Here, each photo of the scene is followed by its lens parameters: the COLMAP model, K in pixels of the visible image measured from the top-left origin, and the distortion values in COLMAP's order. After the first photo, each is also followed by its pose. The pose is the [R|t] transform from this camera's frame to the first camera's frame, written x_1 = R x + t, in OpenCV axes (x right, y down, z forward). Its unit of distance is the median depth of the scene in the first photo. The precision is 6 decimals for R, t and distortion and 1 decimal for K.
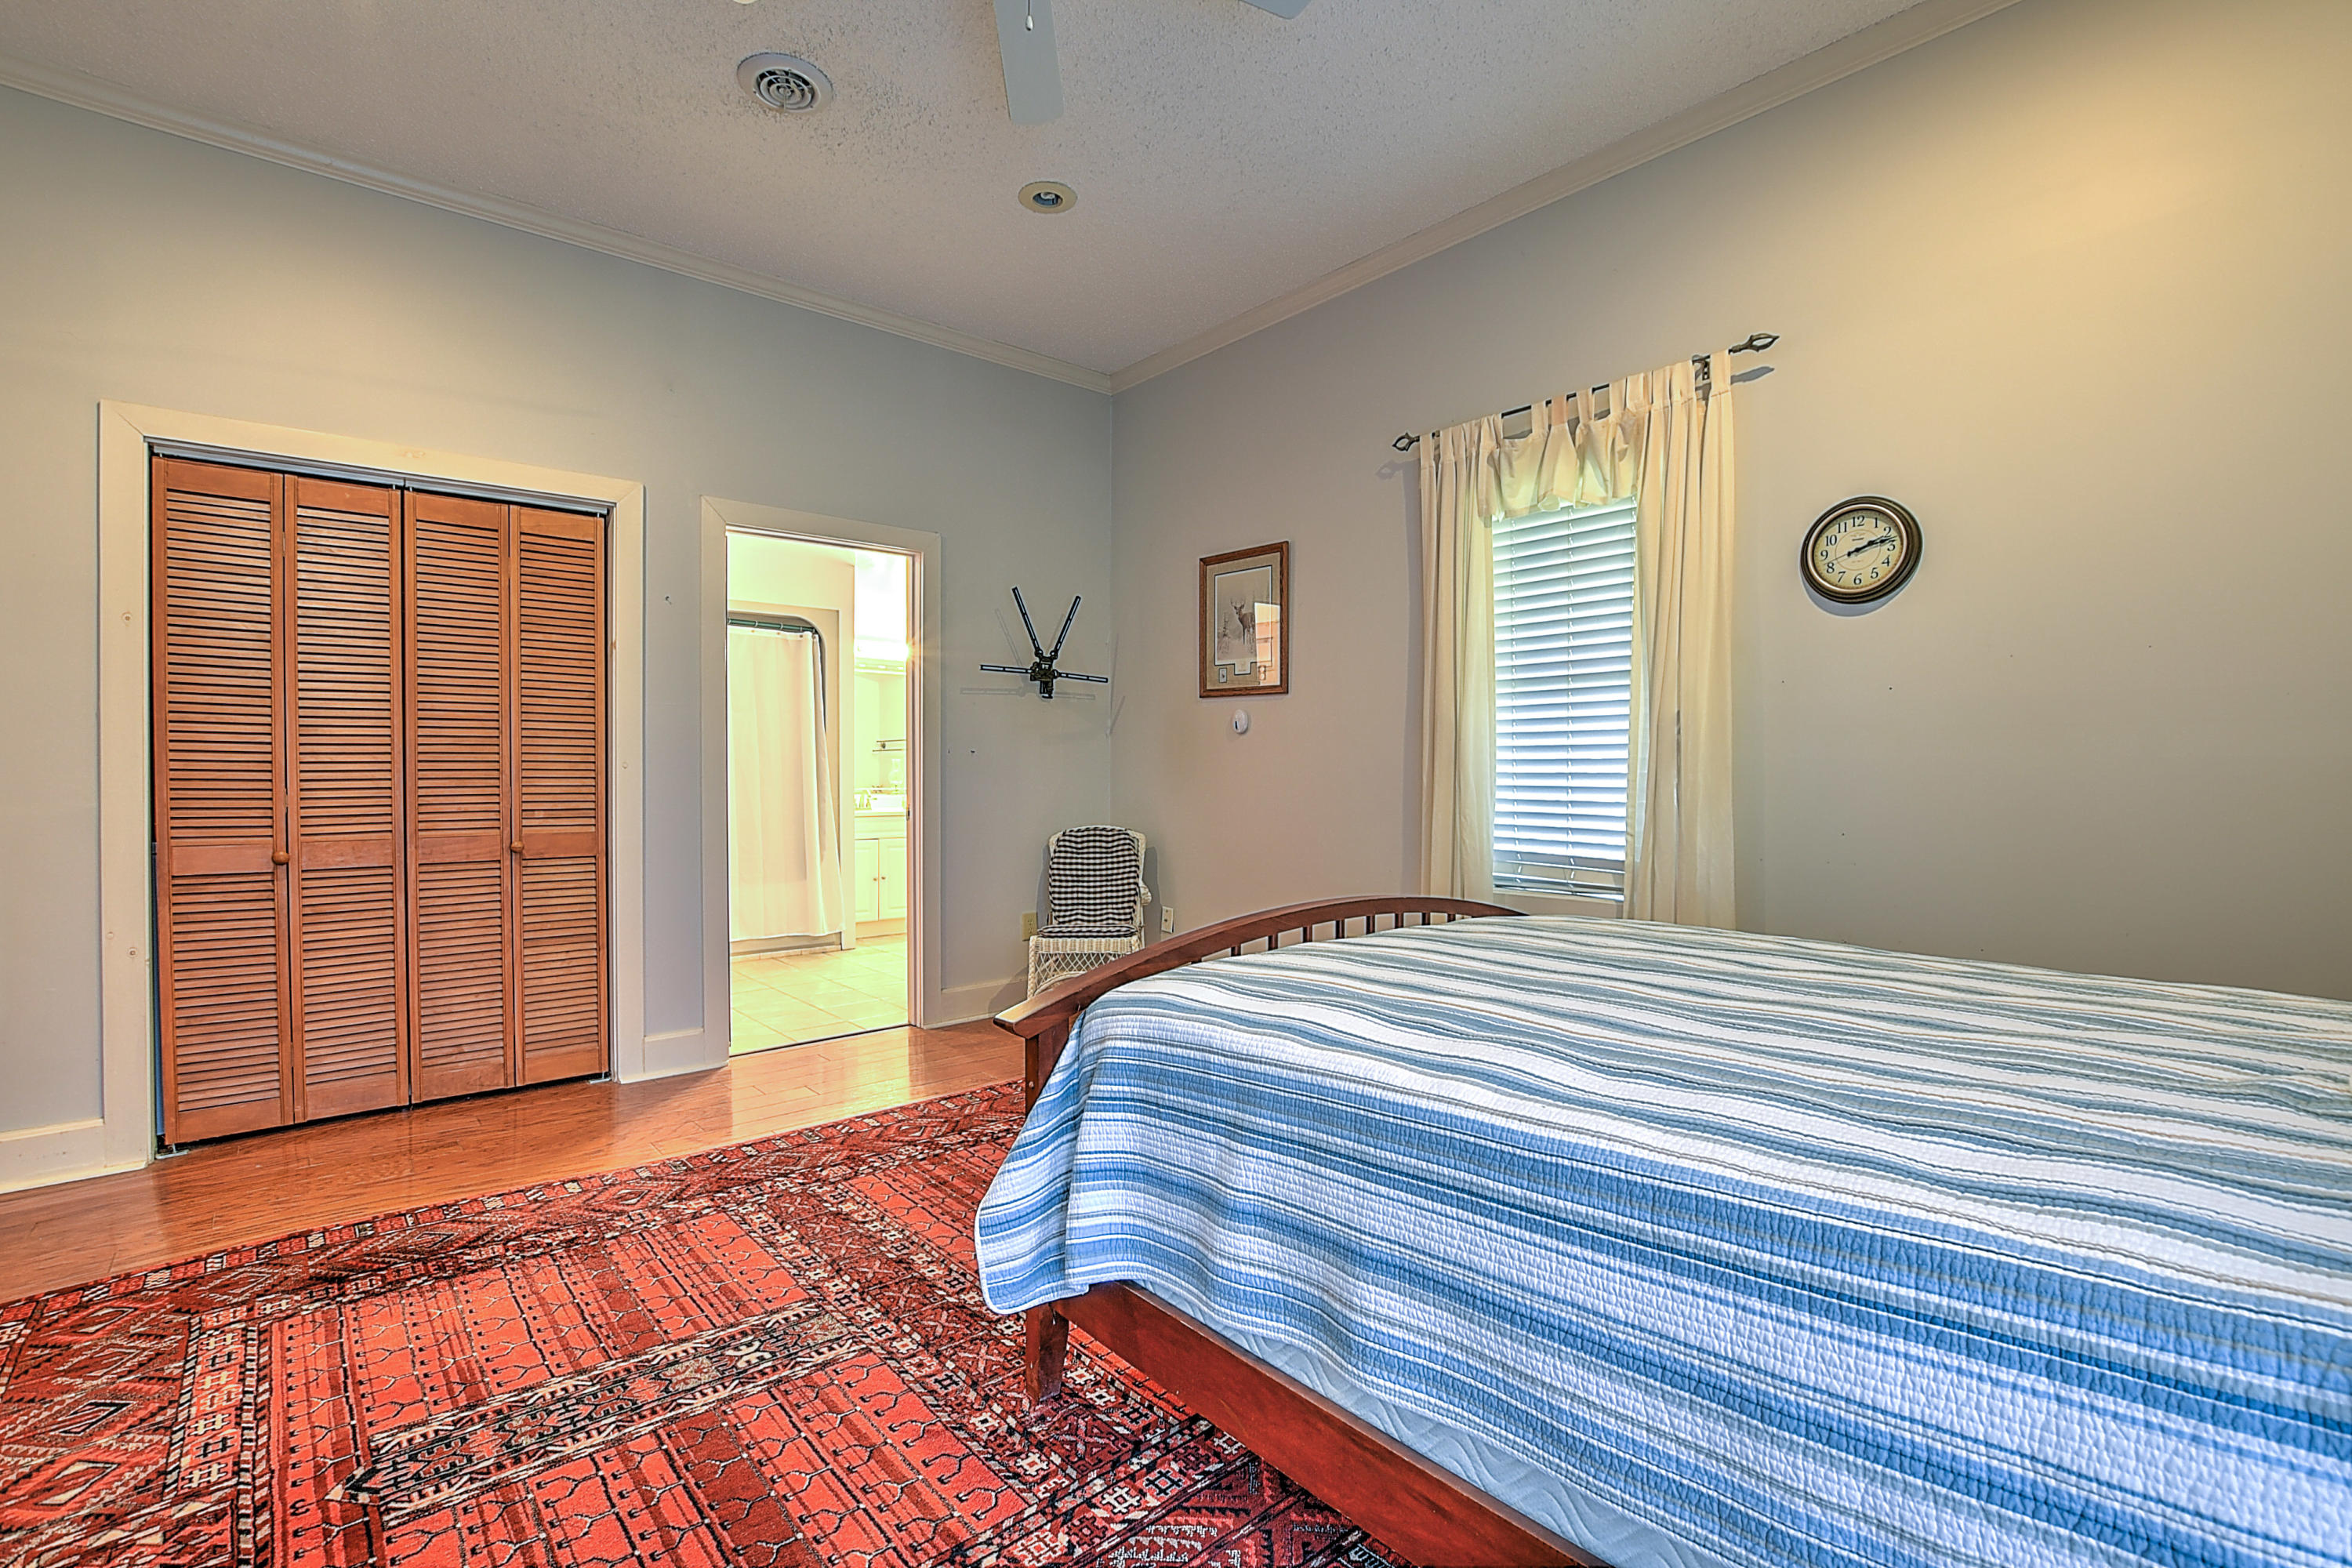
lens RADIAL K [[1047.6, 0, 1209.2], [0, 1047.6, 773.9], [0, 0, 1]] dist [-0.037498, 0.000026]
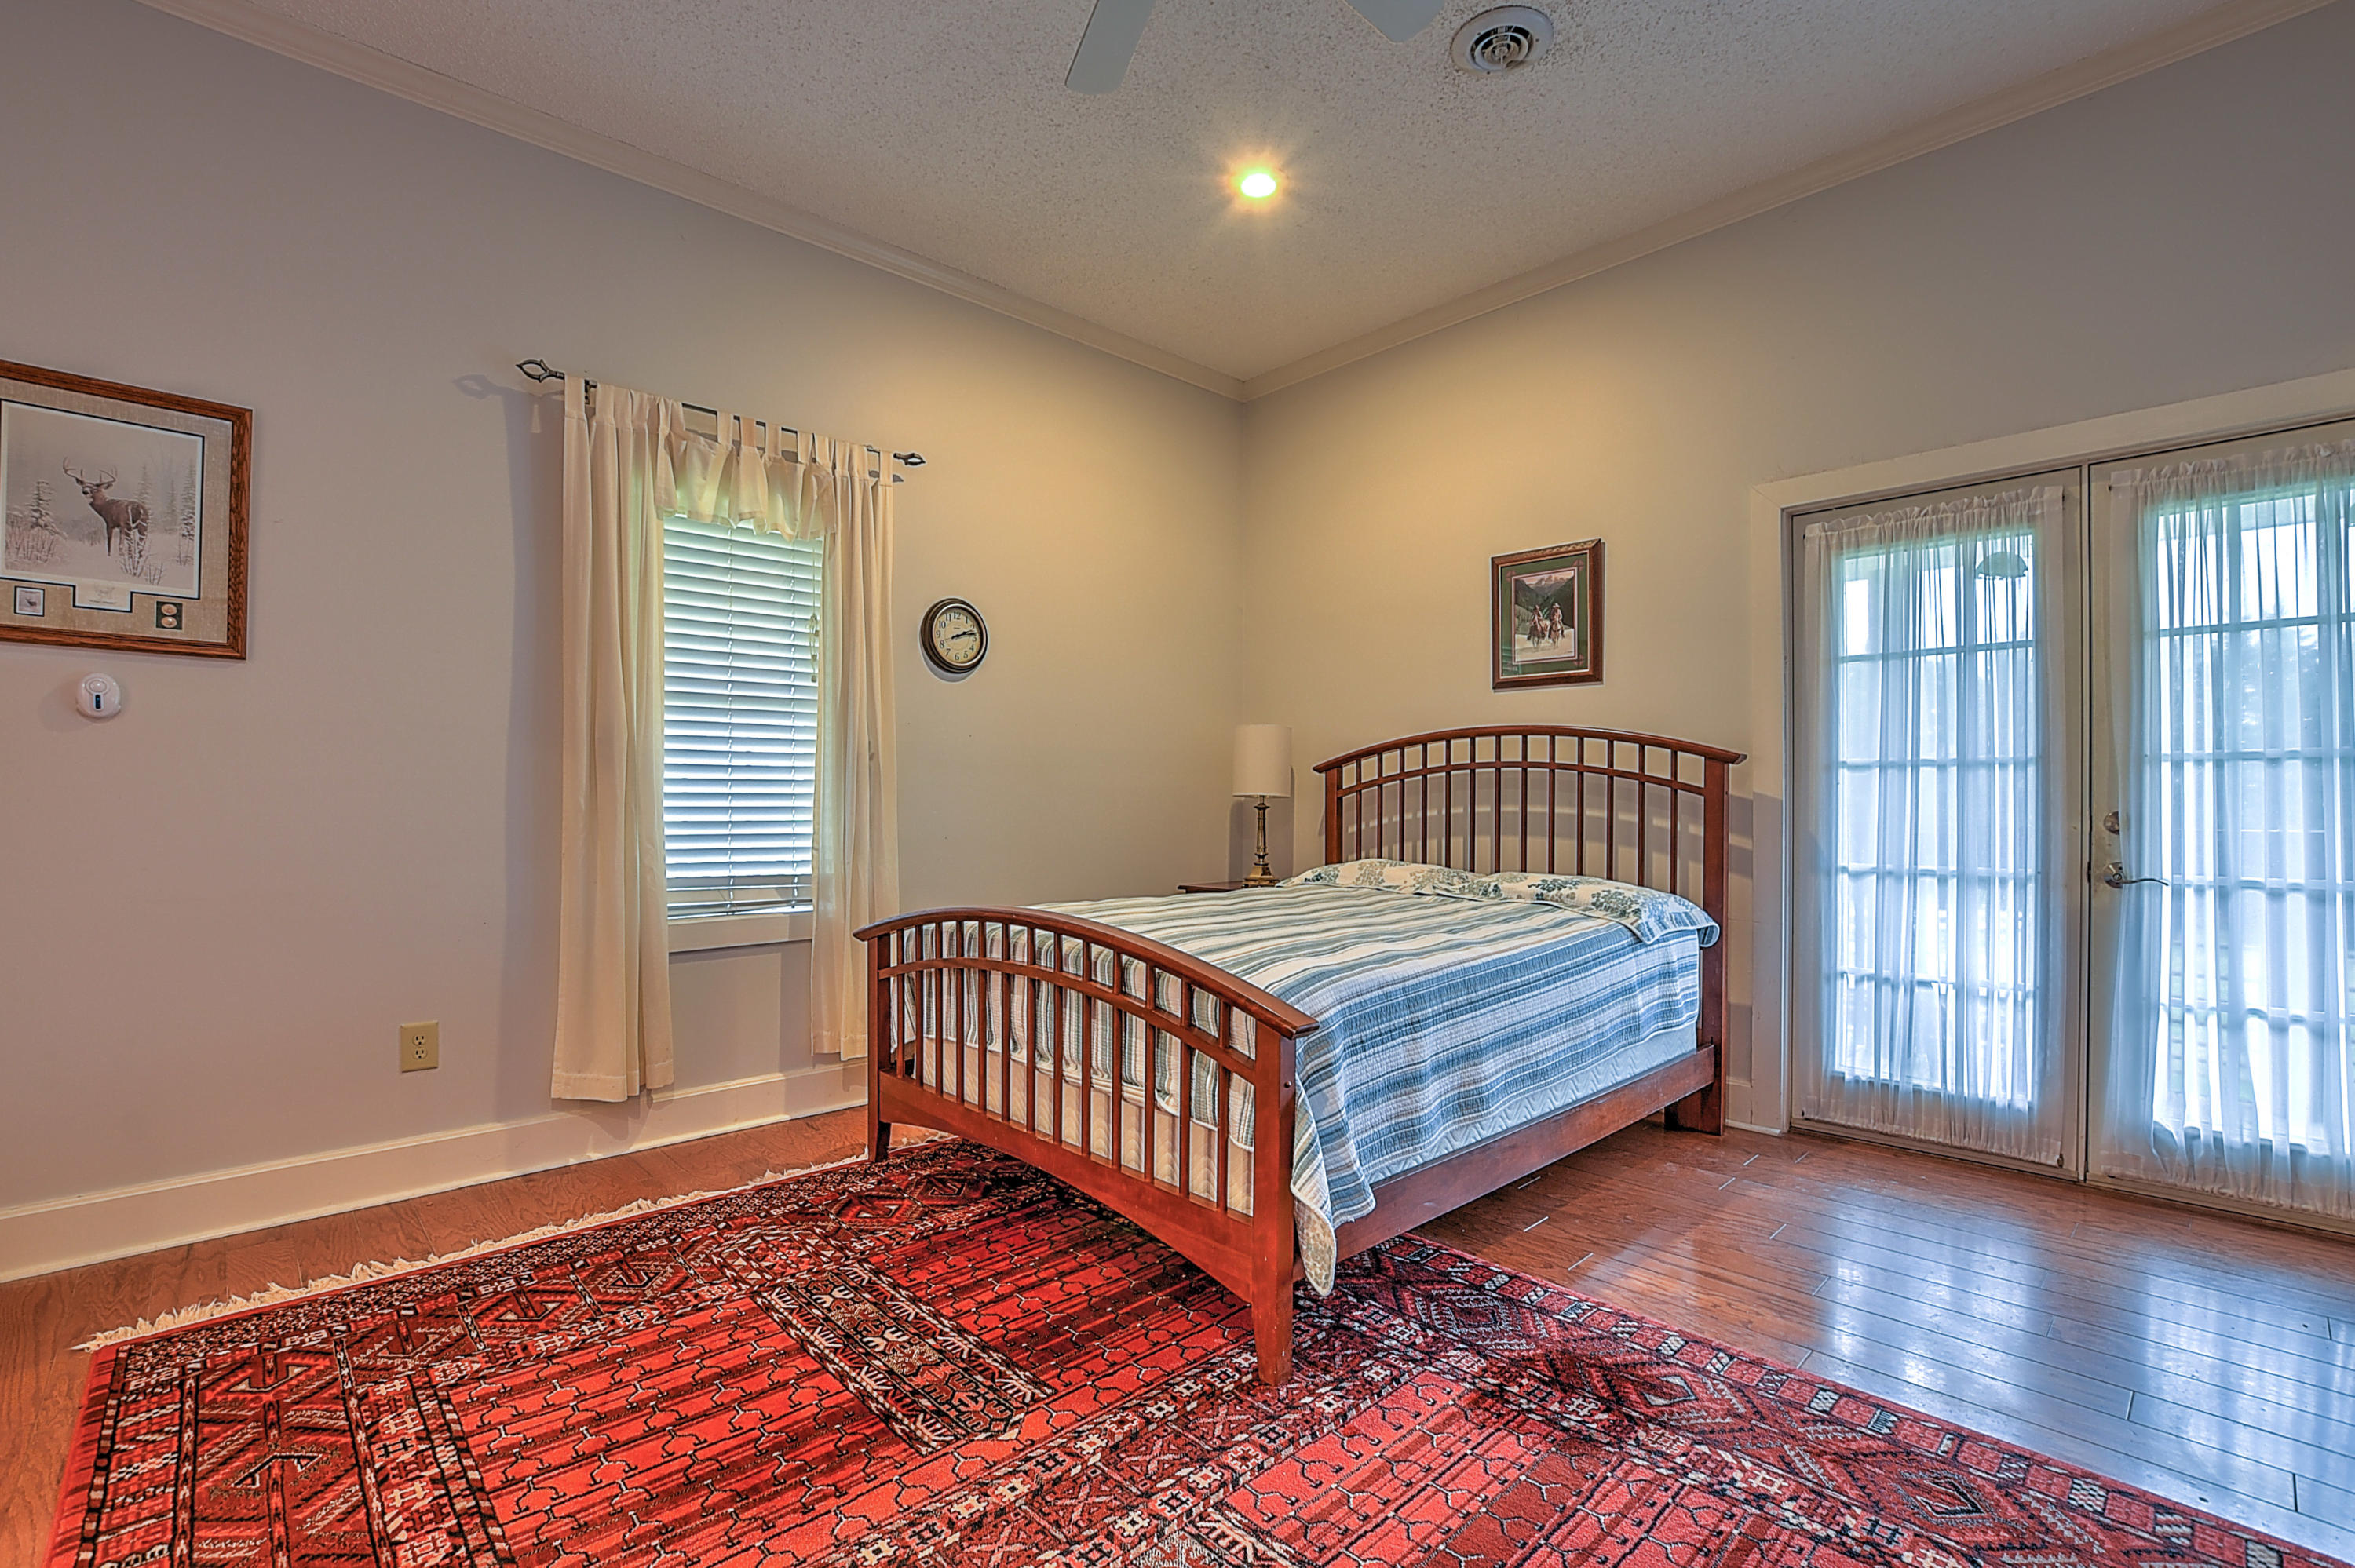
lens RADIAL K [[1036.3, 0, 1167.5], [0, 1036.3, 789.6], [0, 0, 1]] dist [-0.039092, 0.007268]
pose [[-0.009015, 0.007884, 0.999928, -1.122877], [-0.000062, 0.999969, -0.007884, 0.005294], [-0.999959, -0.000133, -0.009014, 1.038637]]
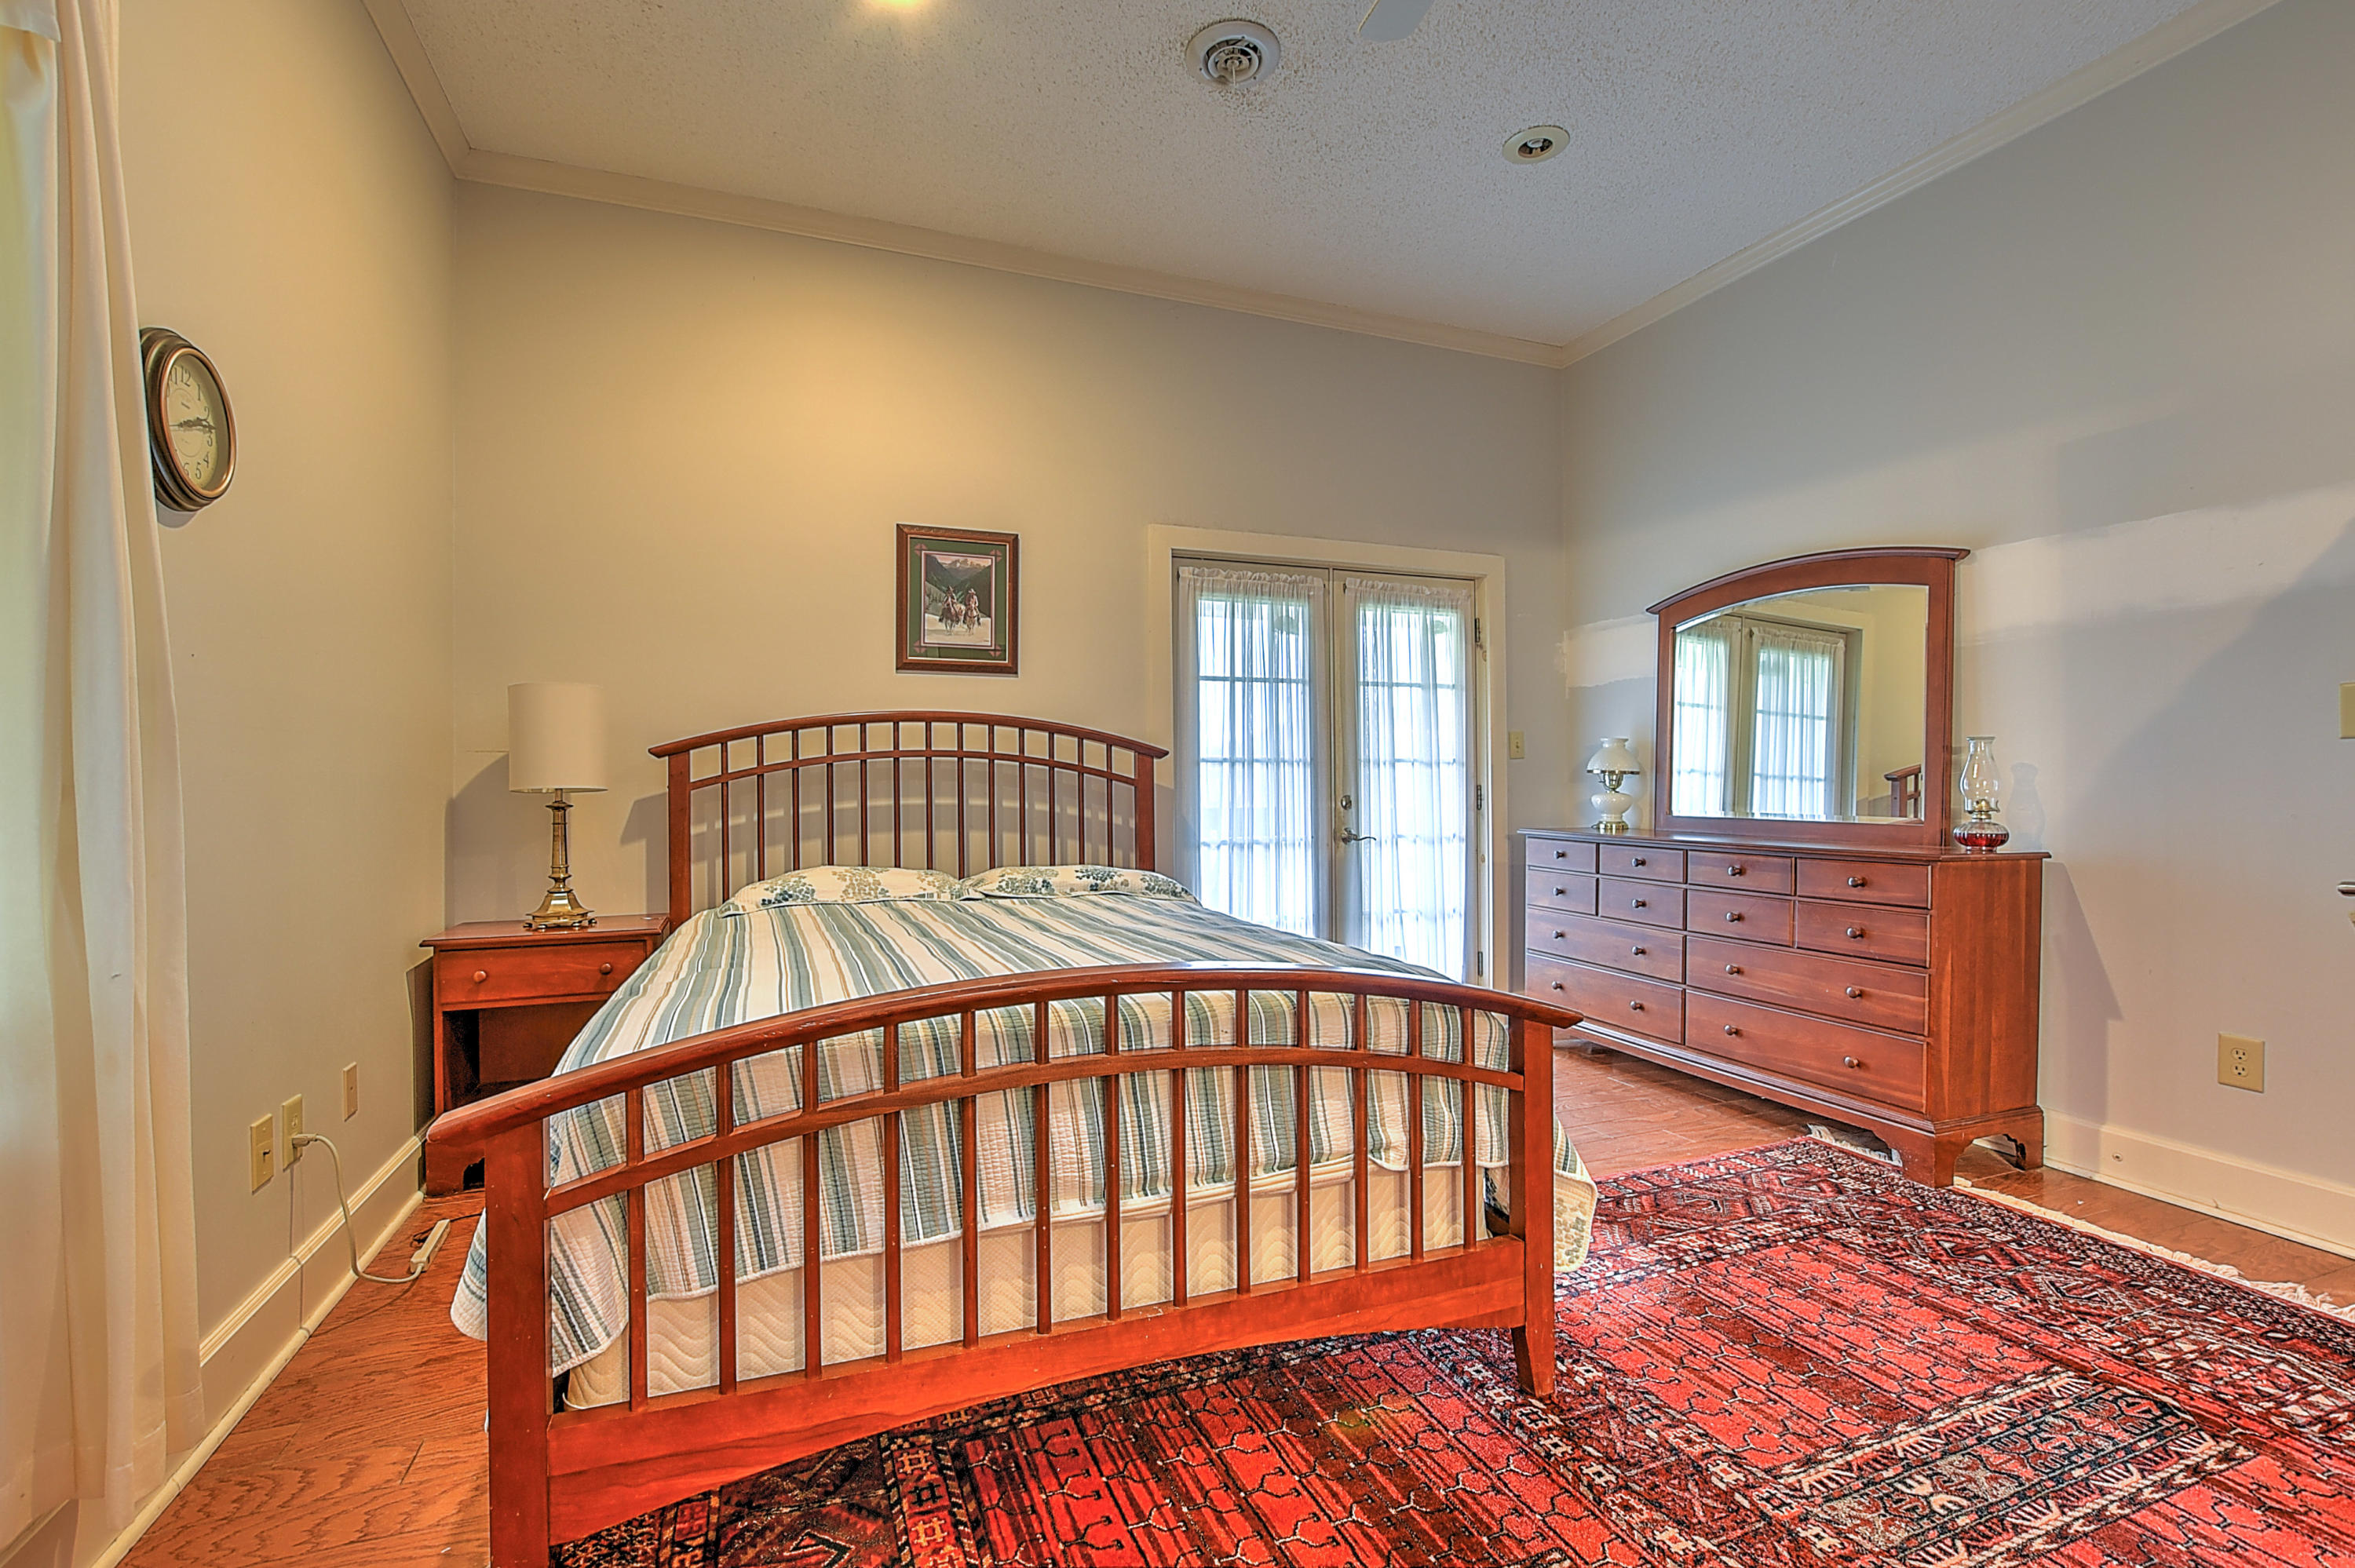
lens RADIAL K [[1017.8, 0, 1178.6], [0, 1017.8, 775.5], [0, 0, 1]] dist [-0.019721, 0.000449]
pose [[-0.929481, 0.013435, 0.368625, -0.192019], [0.009967, 0.999886, -0.011310, 0.005169], [-0.368735, -0.006838, -0.929510, 1.904869]]
